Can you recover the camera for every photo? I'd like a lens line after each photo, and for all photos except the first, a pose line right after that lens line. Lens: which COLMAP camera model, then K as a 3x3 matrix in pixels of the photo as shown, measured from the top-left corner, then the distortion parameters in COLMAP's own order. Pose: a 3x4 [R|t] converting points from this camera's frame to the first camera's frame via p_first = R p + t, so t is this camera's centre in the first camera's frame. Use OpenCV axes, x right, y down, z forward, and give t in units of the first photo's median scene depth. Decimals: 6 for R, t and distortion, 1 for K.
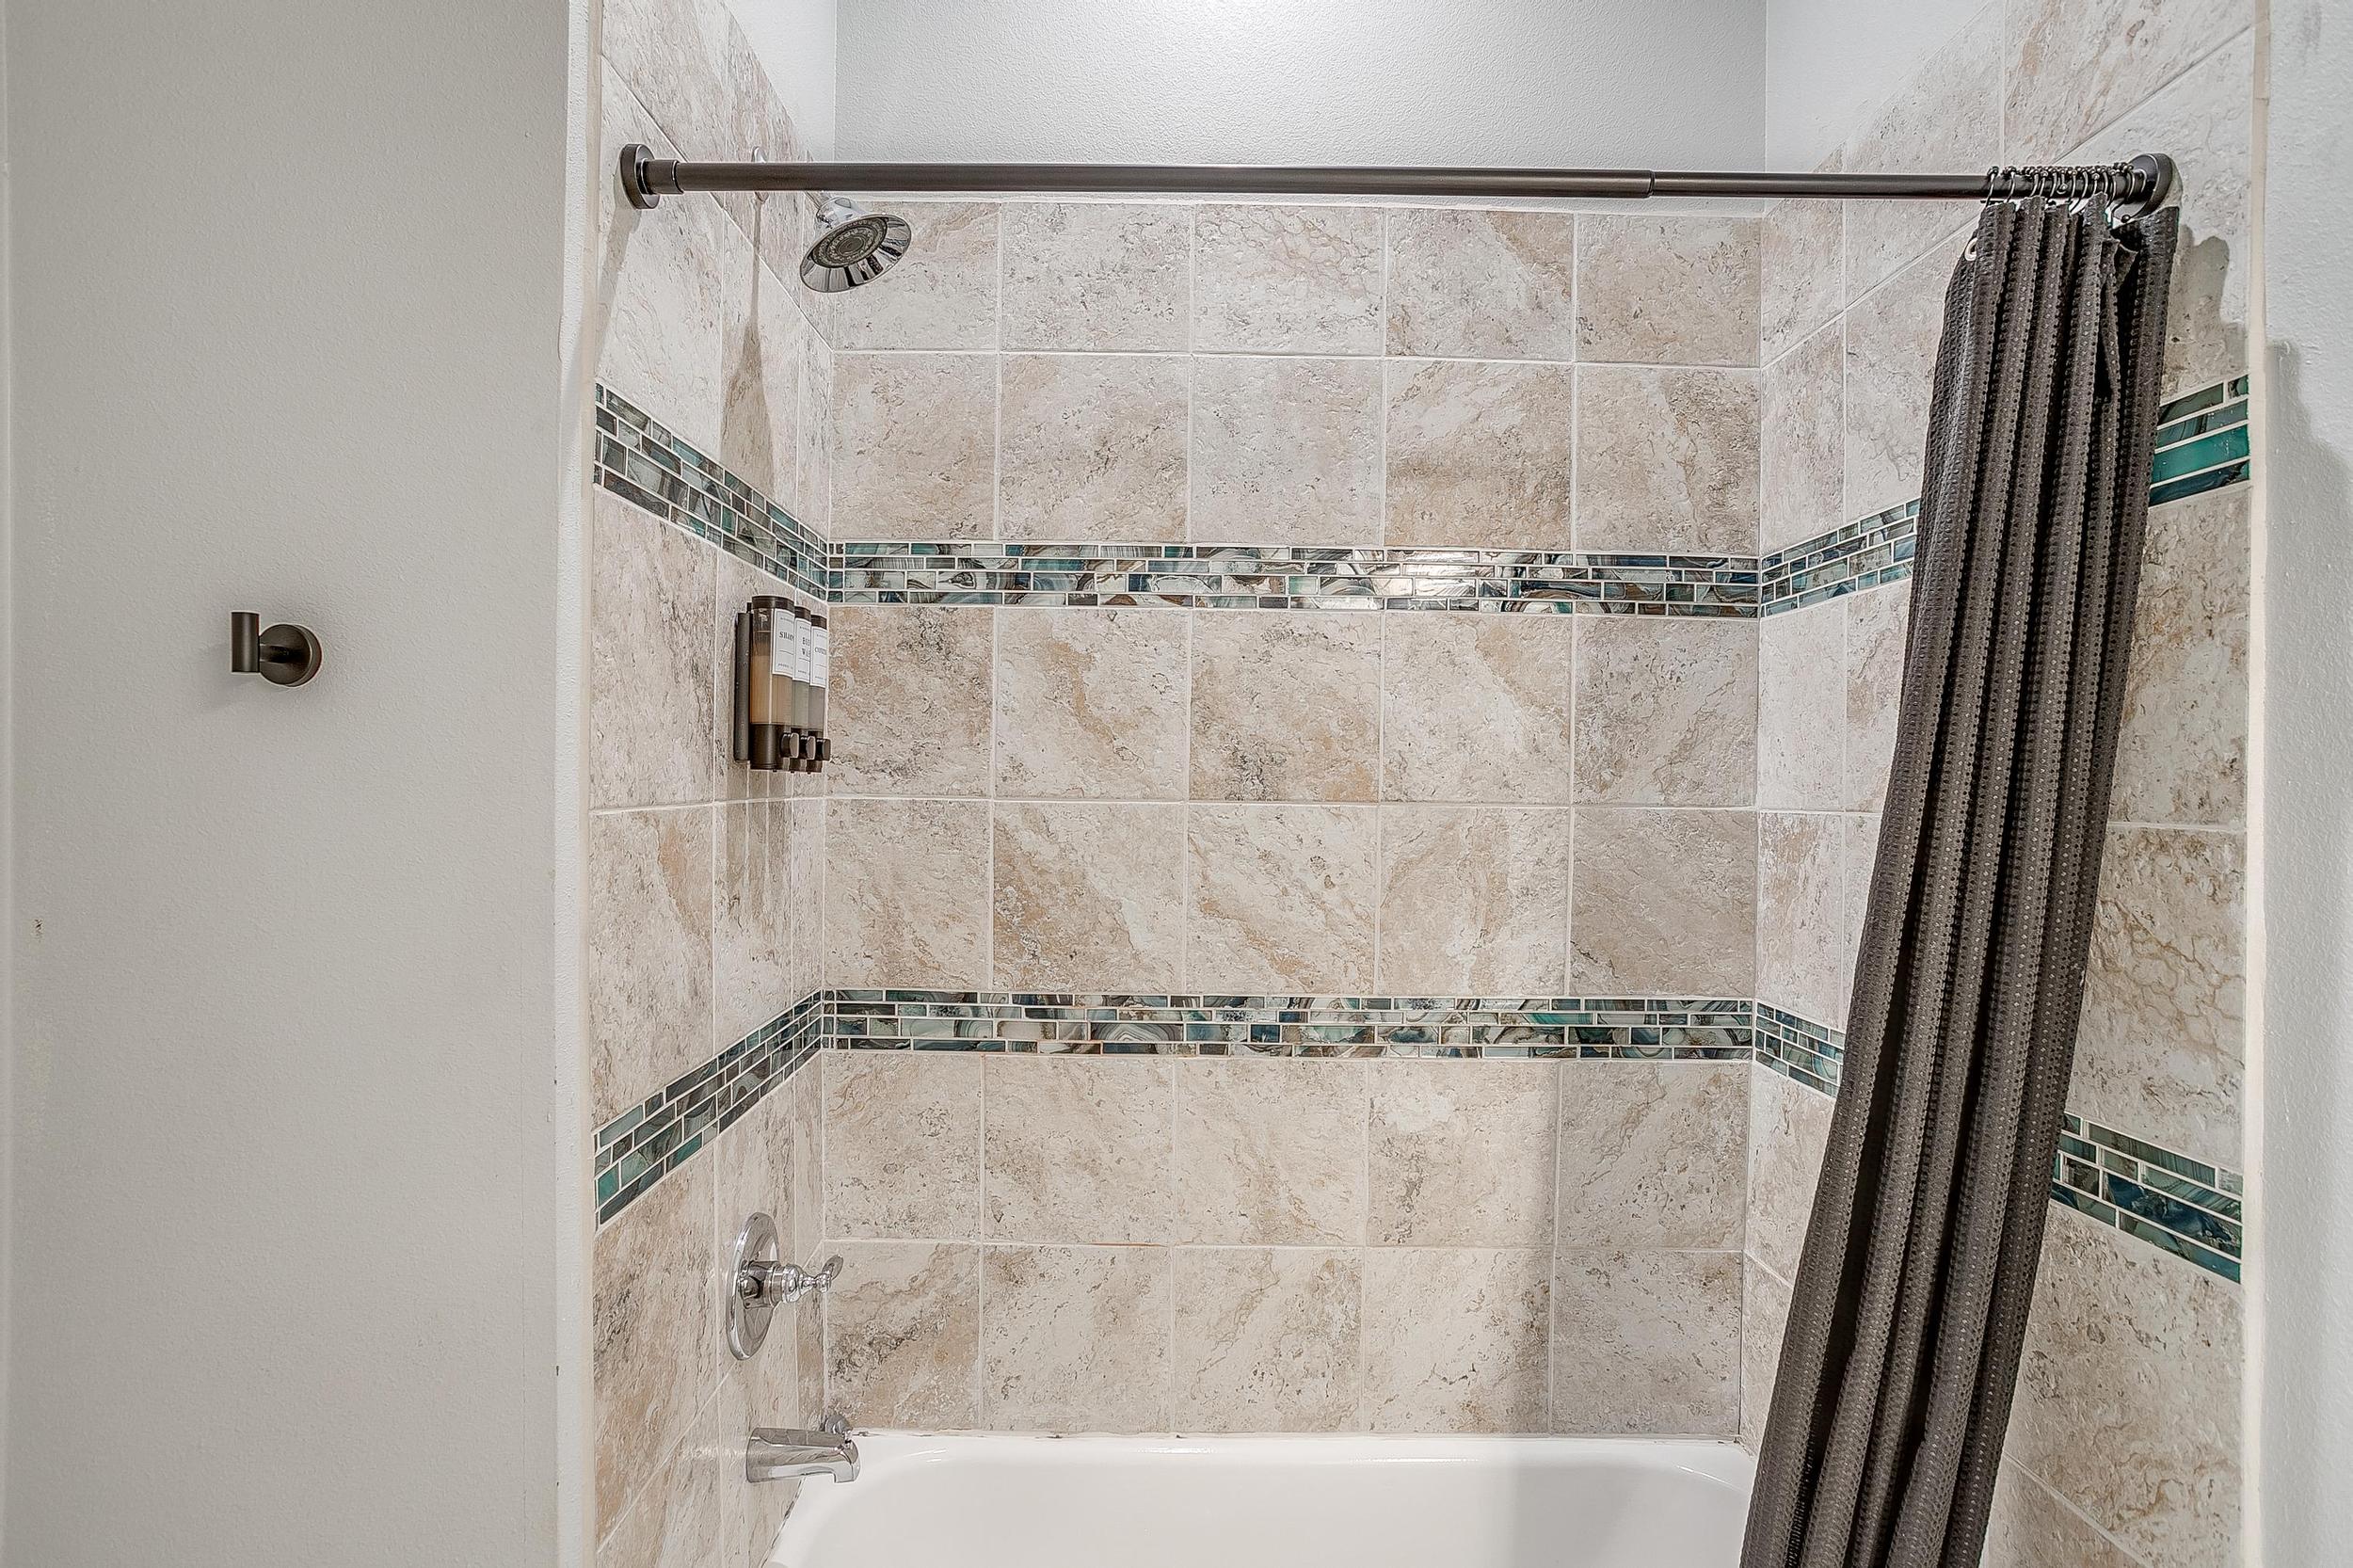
lens RADIAL K [[1170.9, 0, 1170.0], [0, 1170.9, 782.7], [0, 0, 1]] dist [-0.051413, 0.025444]
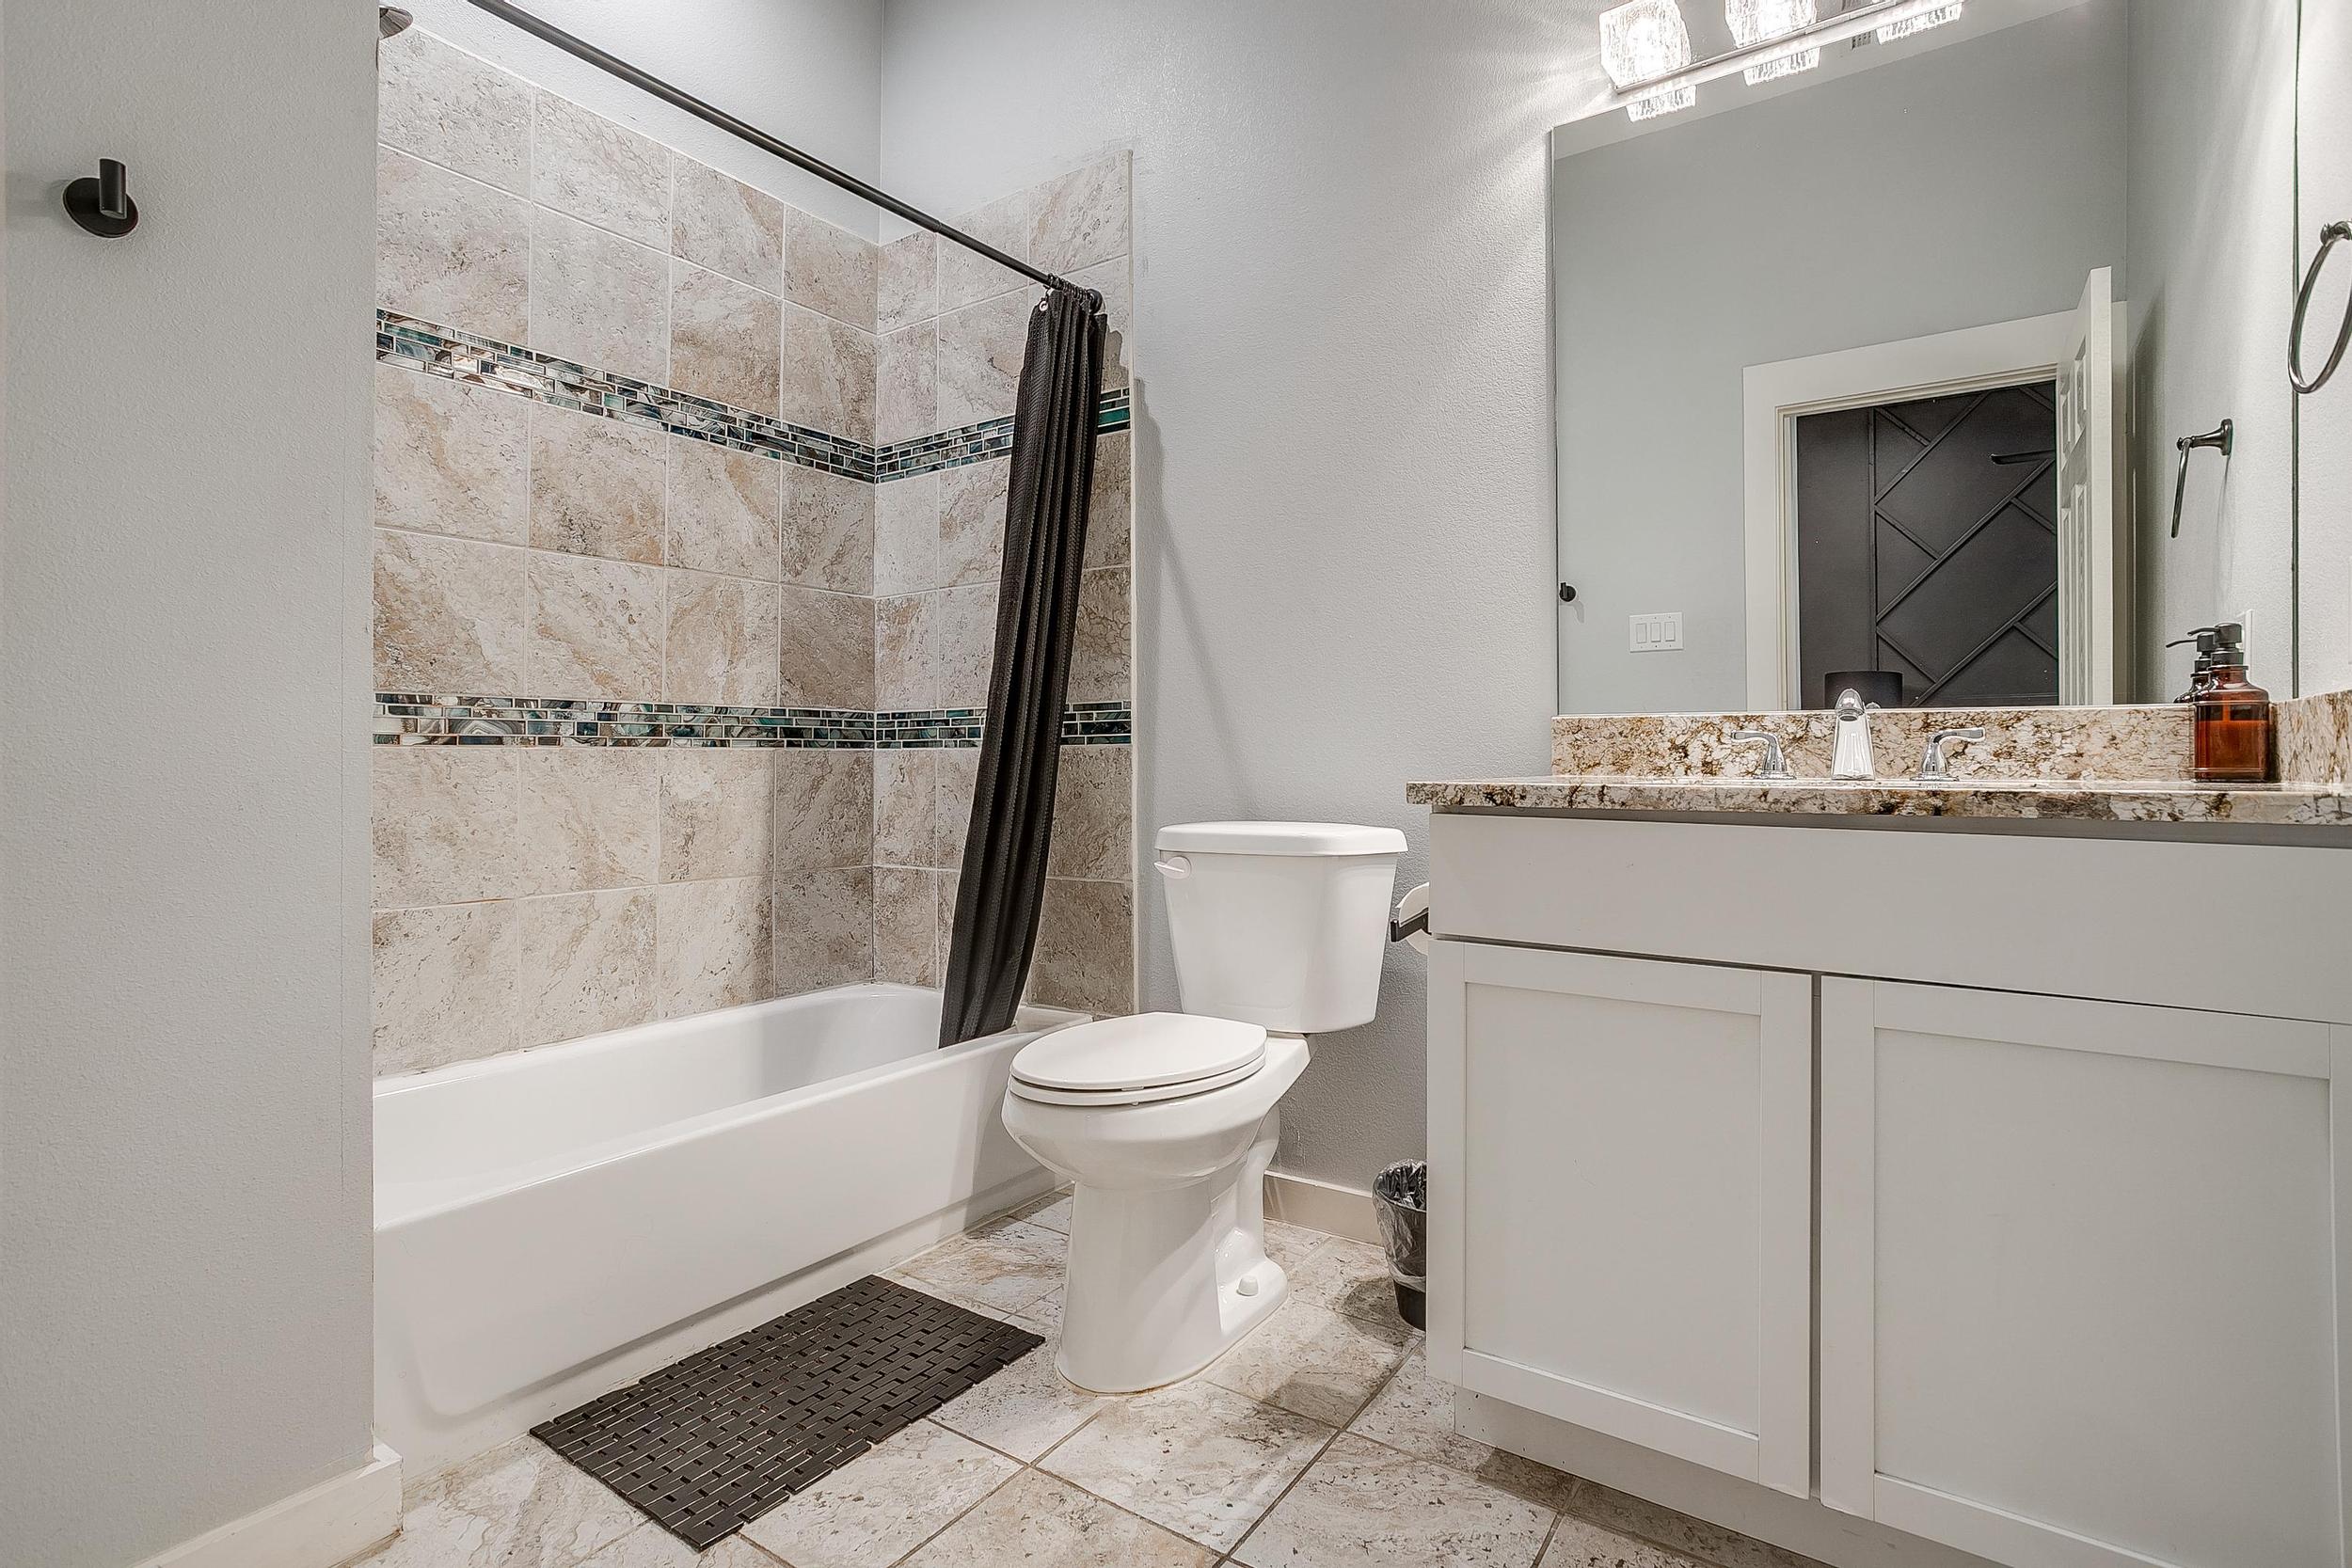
lens RADIAL K [[1170.3, 0, 1166.1], [0, 1170.3, 769.1], [0, 0, 1]] dist [-0.051413, 0.025444]
pose [[0.570069, -0.013908, 0.821479, -0.635122], [0.012542, 0.999888, 0.008225, 0.260021], [-0.821501, 0.005614, 0.570179, -0.302292]]
